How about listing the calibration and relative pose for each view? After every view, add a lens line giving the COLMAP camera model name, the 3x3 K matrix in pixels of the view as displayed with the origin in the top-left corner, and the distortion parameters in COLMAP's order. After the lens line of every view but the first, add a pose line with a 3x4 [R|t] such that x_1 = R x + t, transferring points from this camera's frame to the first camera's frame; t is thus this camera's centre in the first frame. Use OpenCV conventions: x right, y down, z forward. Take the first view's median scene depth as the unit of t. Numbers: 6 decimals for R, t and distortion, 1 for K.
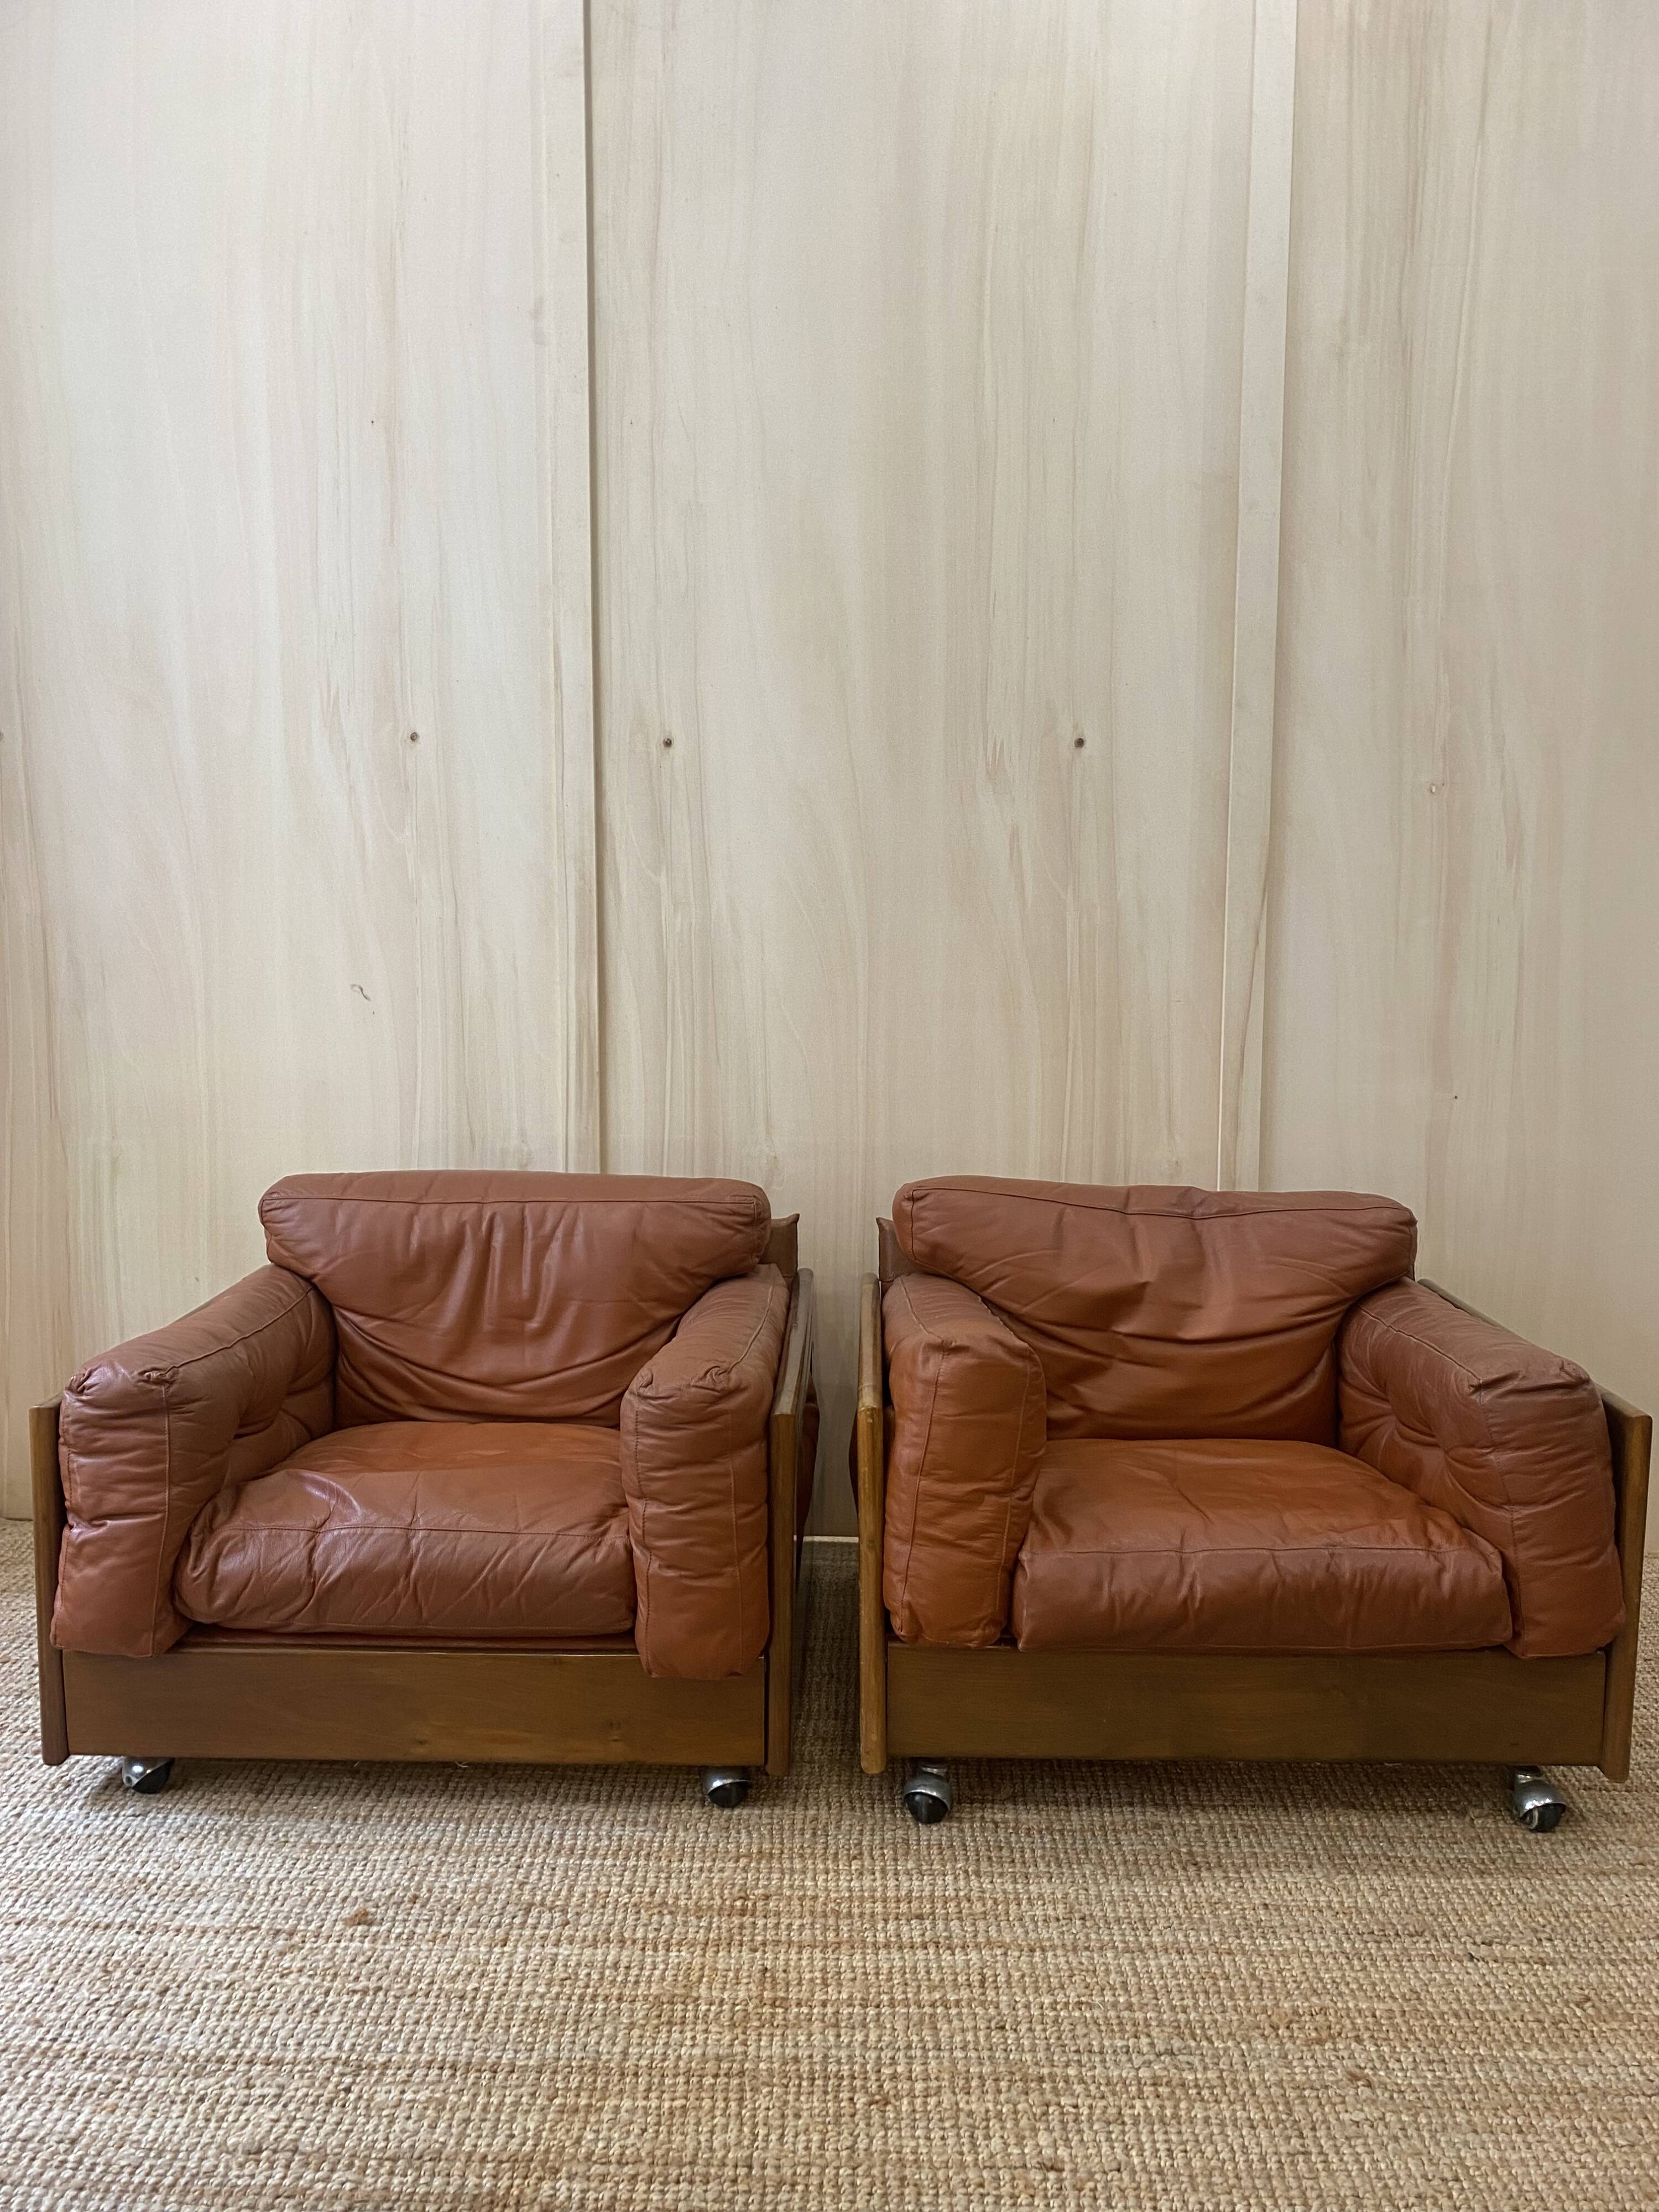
lens RADIAL K [[1689.4, 0, 840.4], [0, 1689.4, 1078.8], [0, 0, 1]] dist [0.014522, -0.016960]
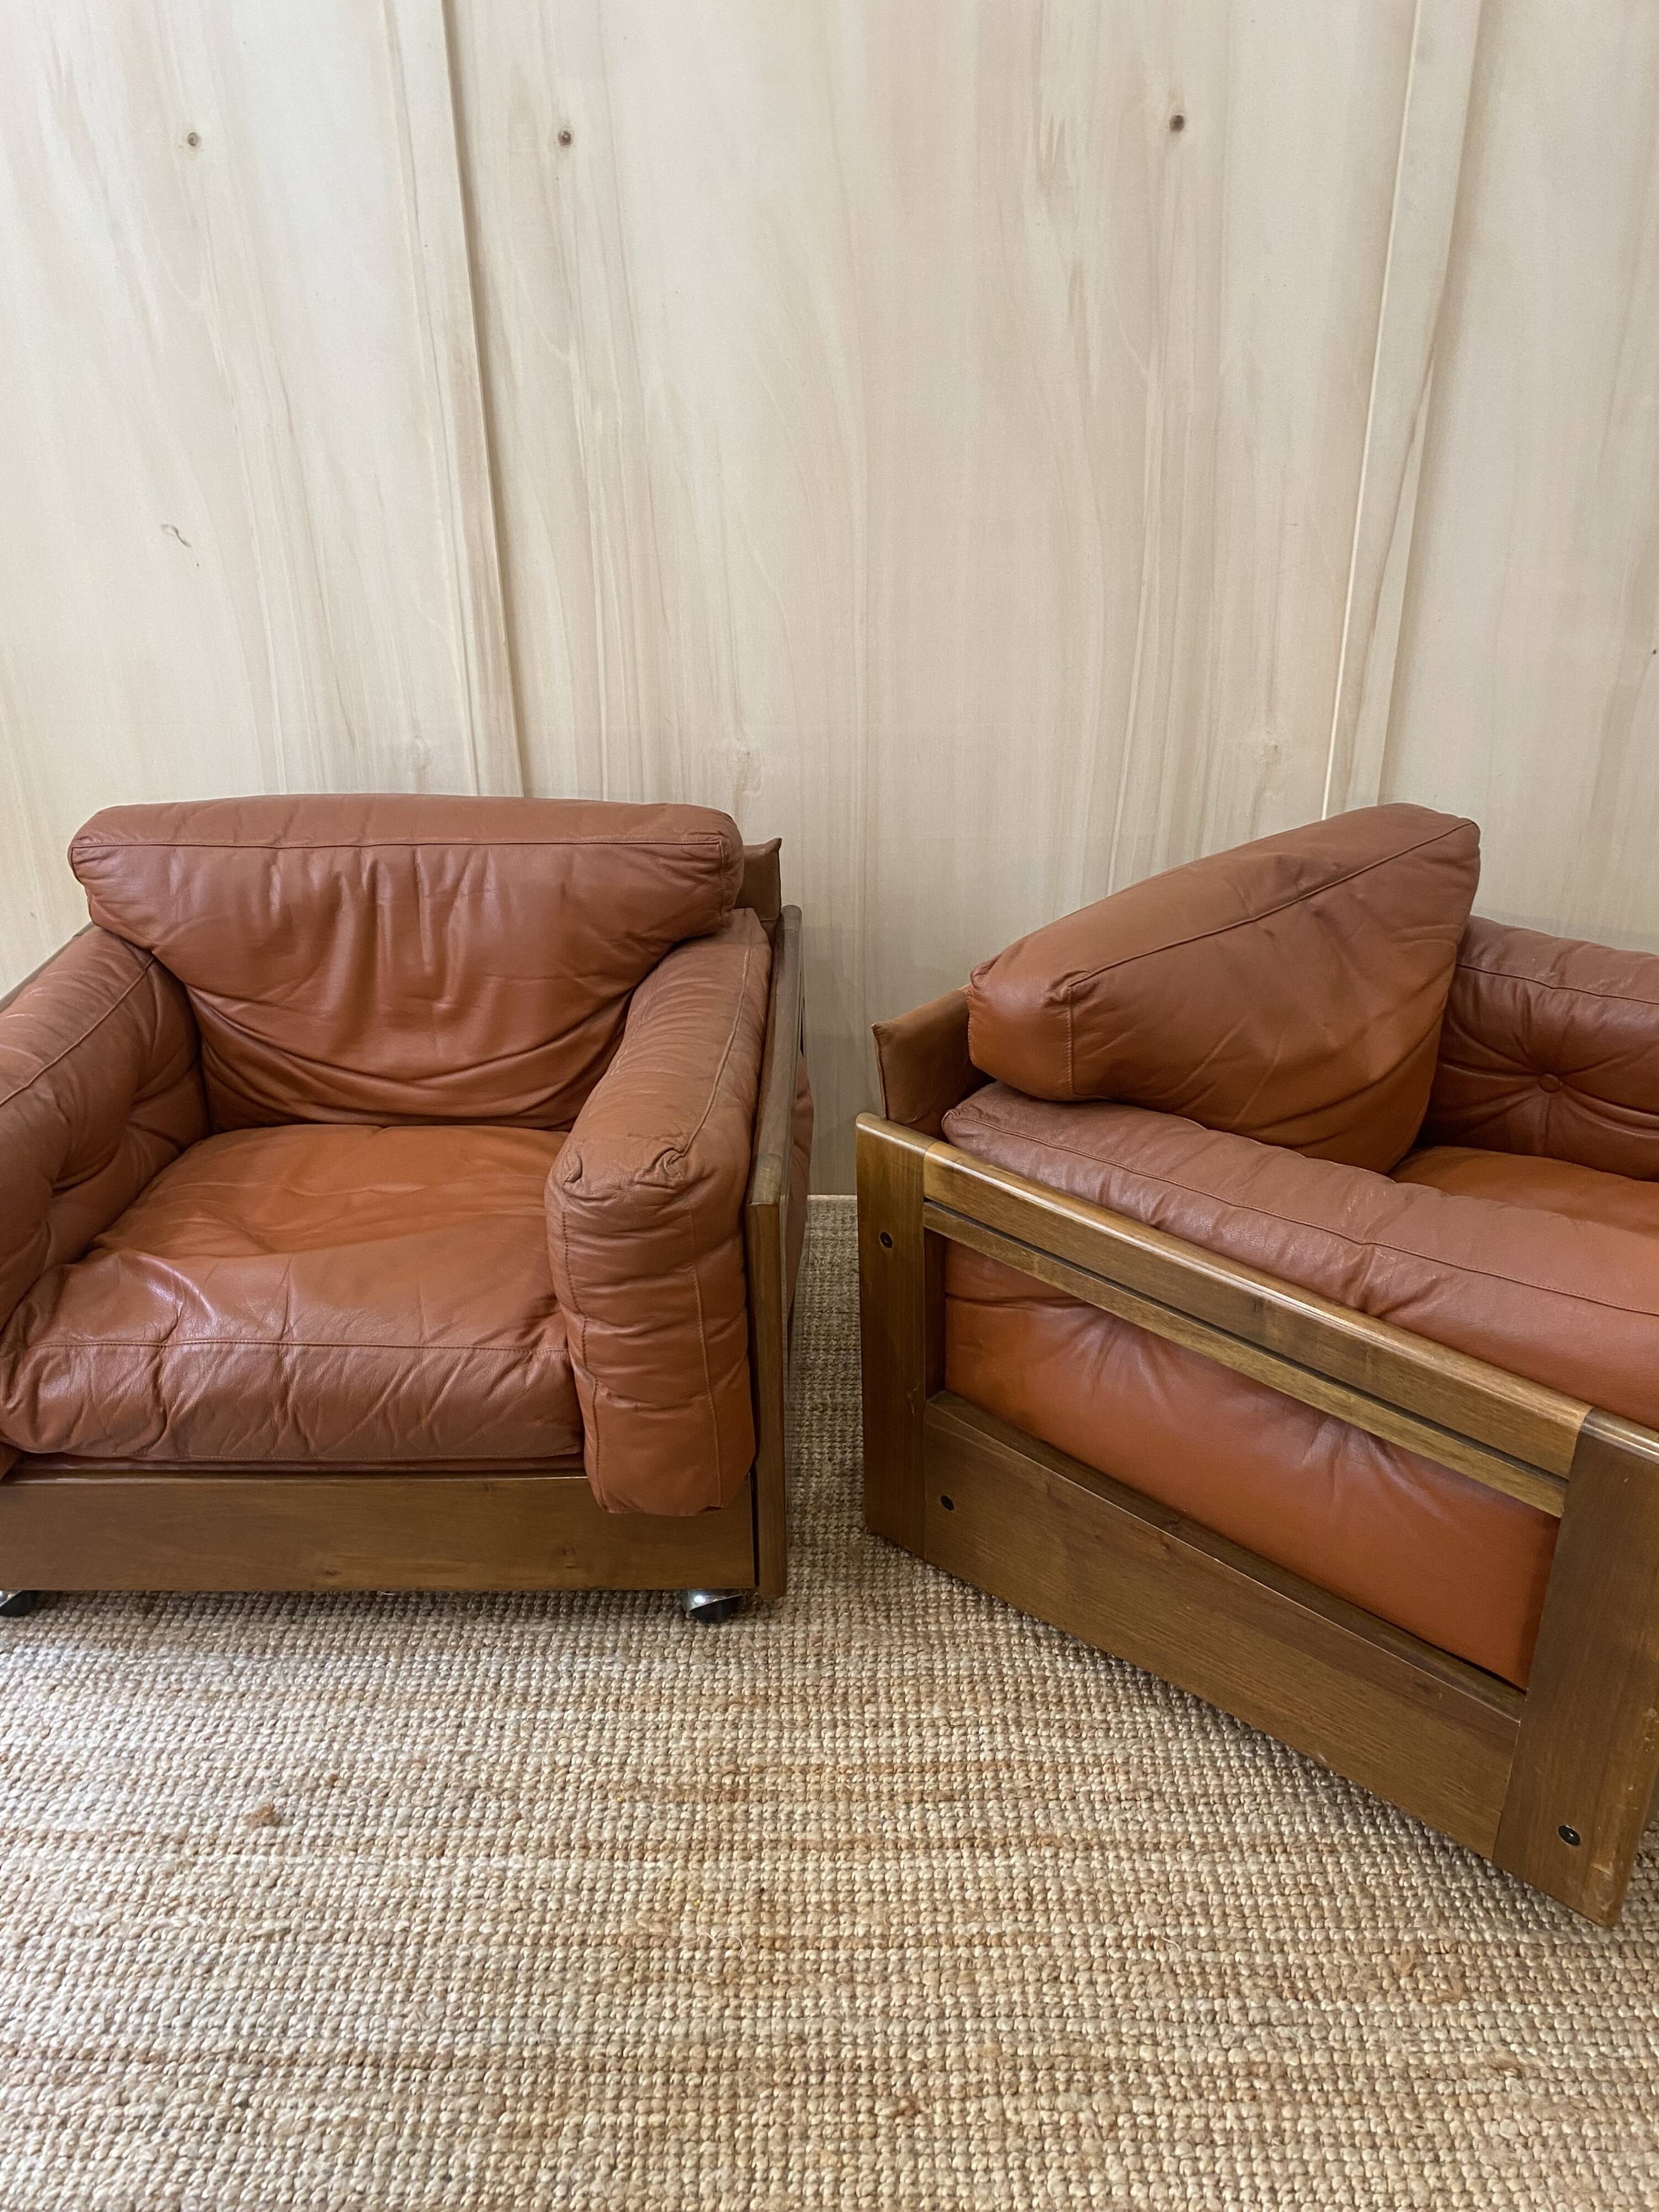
lens RADIAL K [[1689.4, 0, 822.0], [0, 1689.4, 1115.1], [0, 0, 1]] dist [0.014522, -0.016960]
pose [[0.999739, -0.019415, -0.012023, 0.001603], [0.022376, 0.938027, 0.345839, -0.096217], [0.004564, -0.346018, 0.938217, 0.341583]]
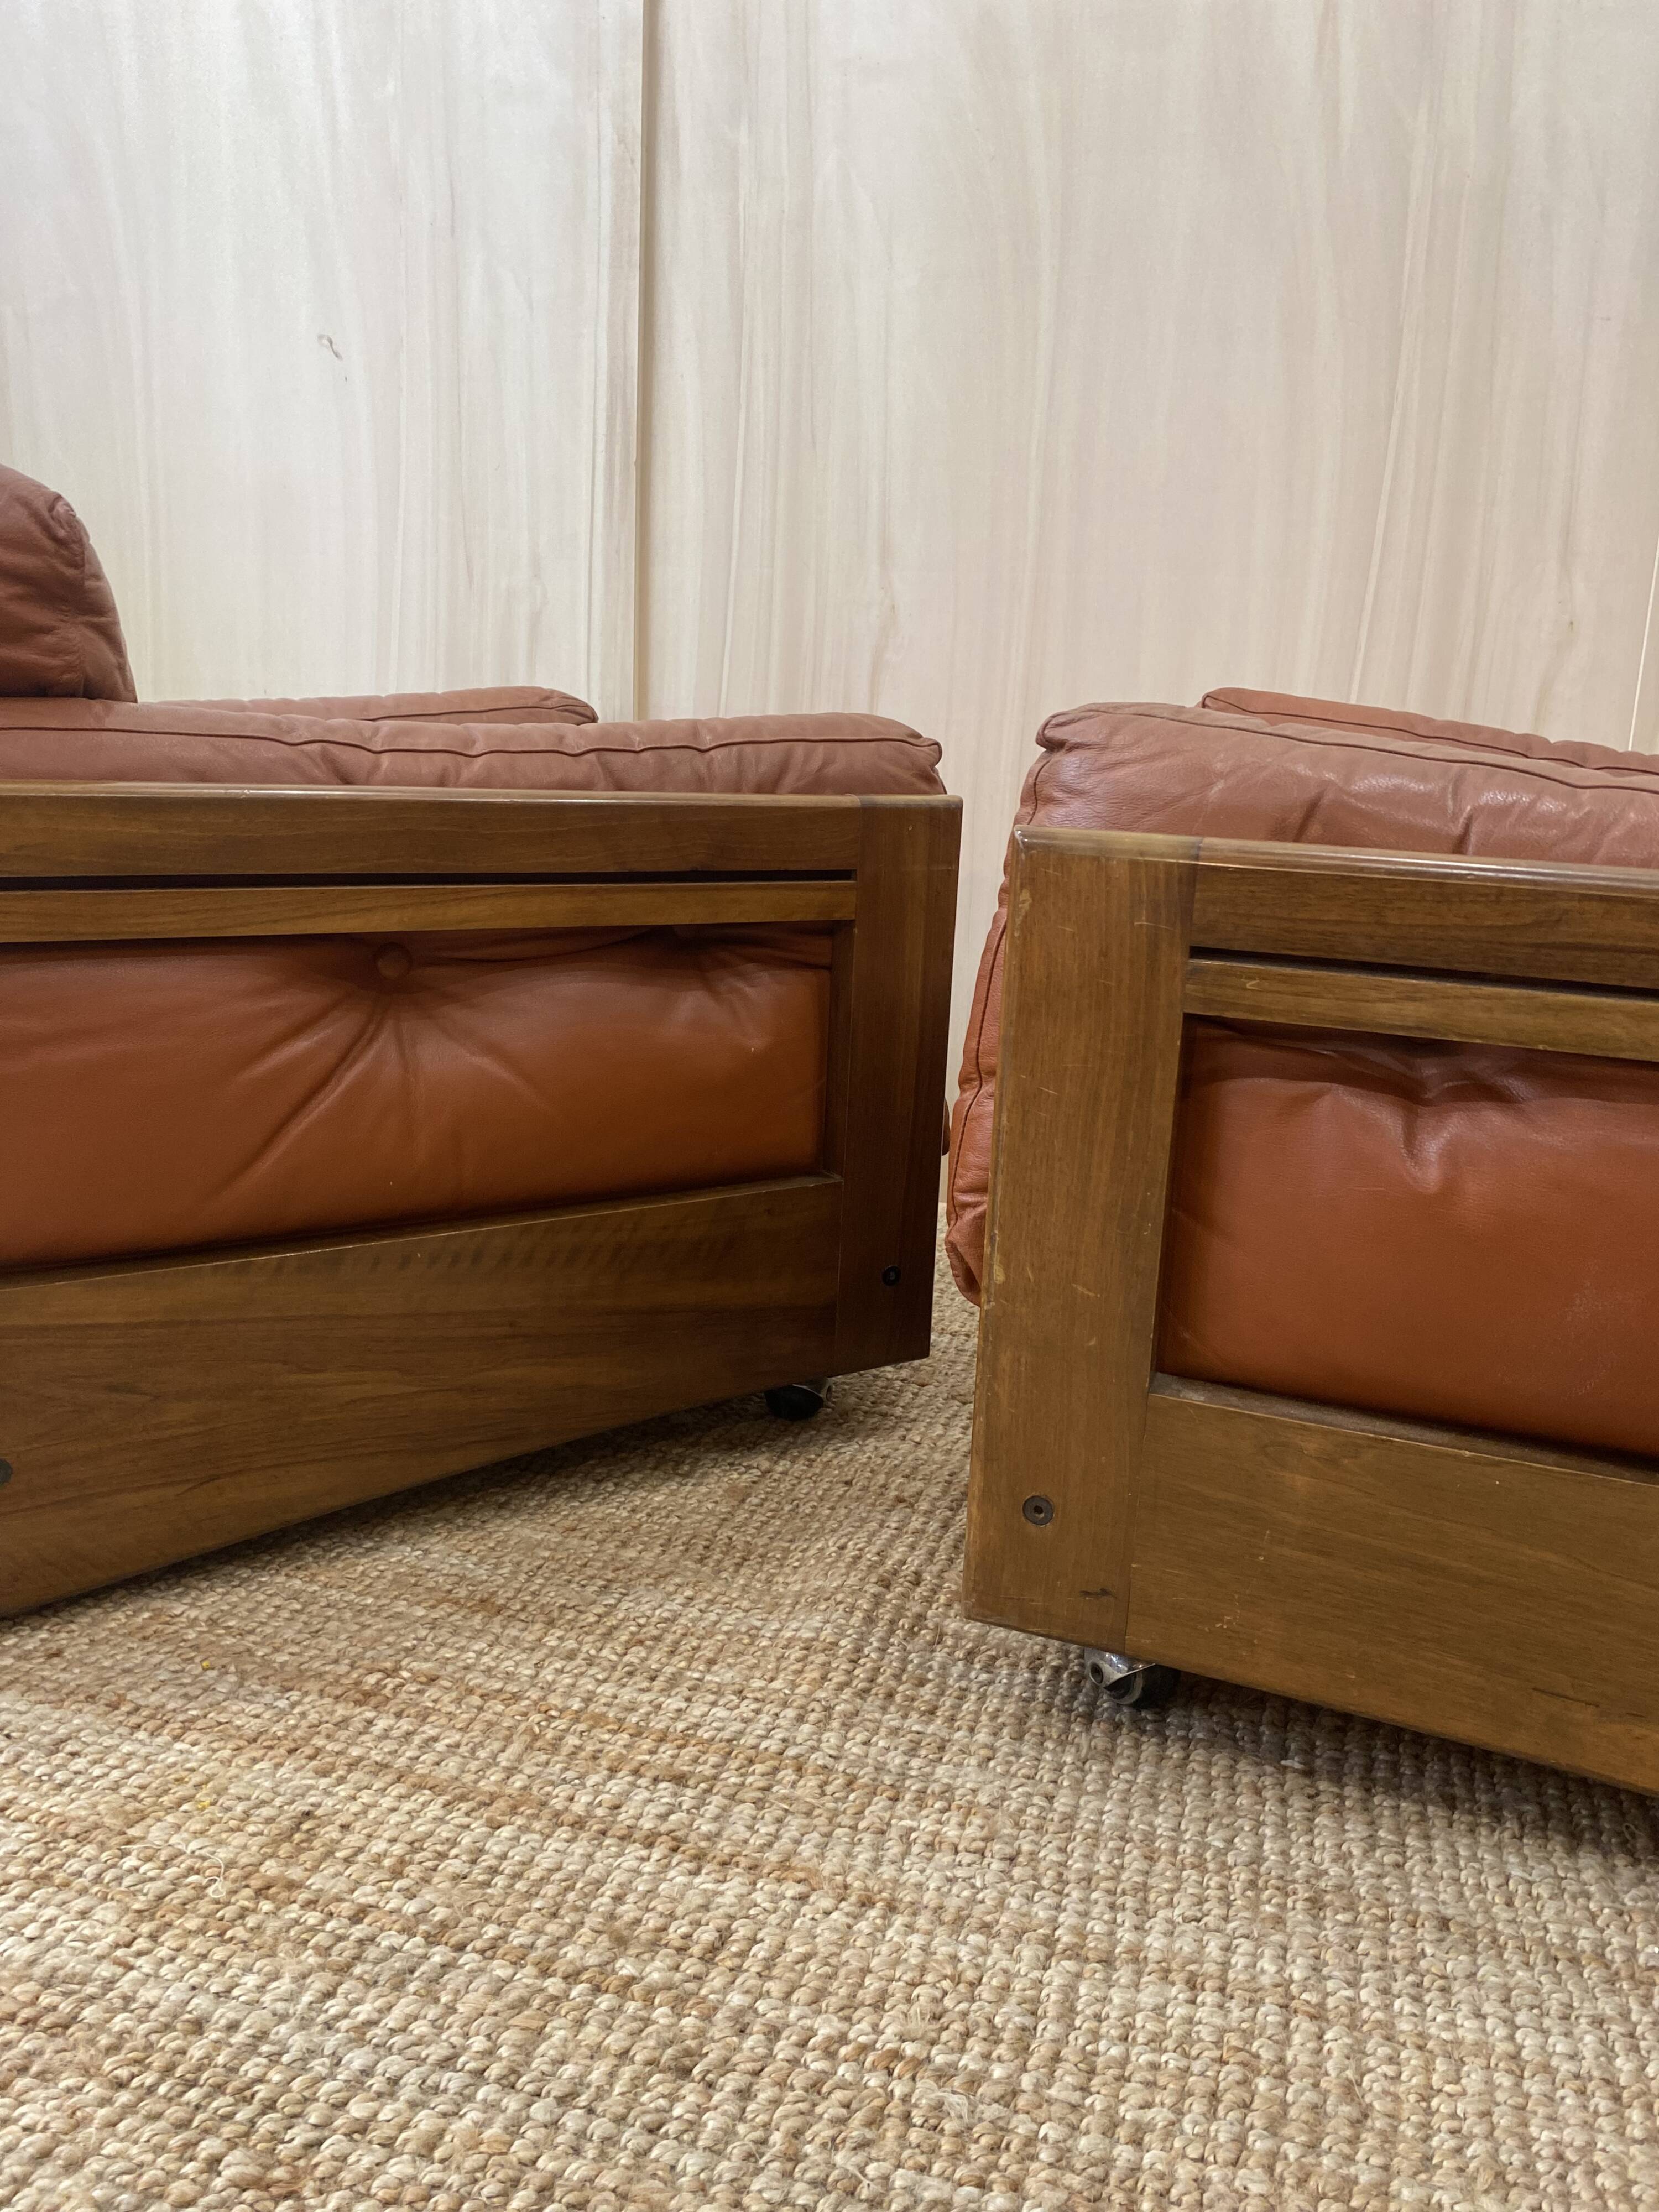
lens RADIAL K [[1689.4, 0, 813.0], [0, 1689.4, 1086.3], [0, 0, 1]] dist [0.014522, -0.016960]
pose [[0.956085, 0.098726, -0.275961, 0.194362], [-0.067782, 0.990515, 0.119526, 0.233085], [0.285143, -0.095572, 0.953708, 0.556459]]
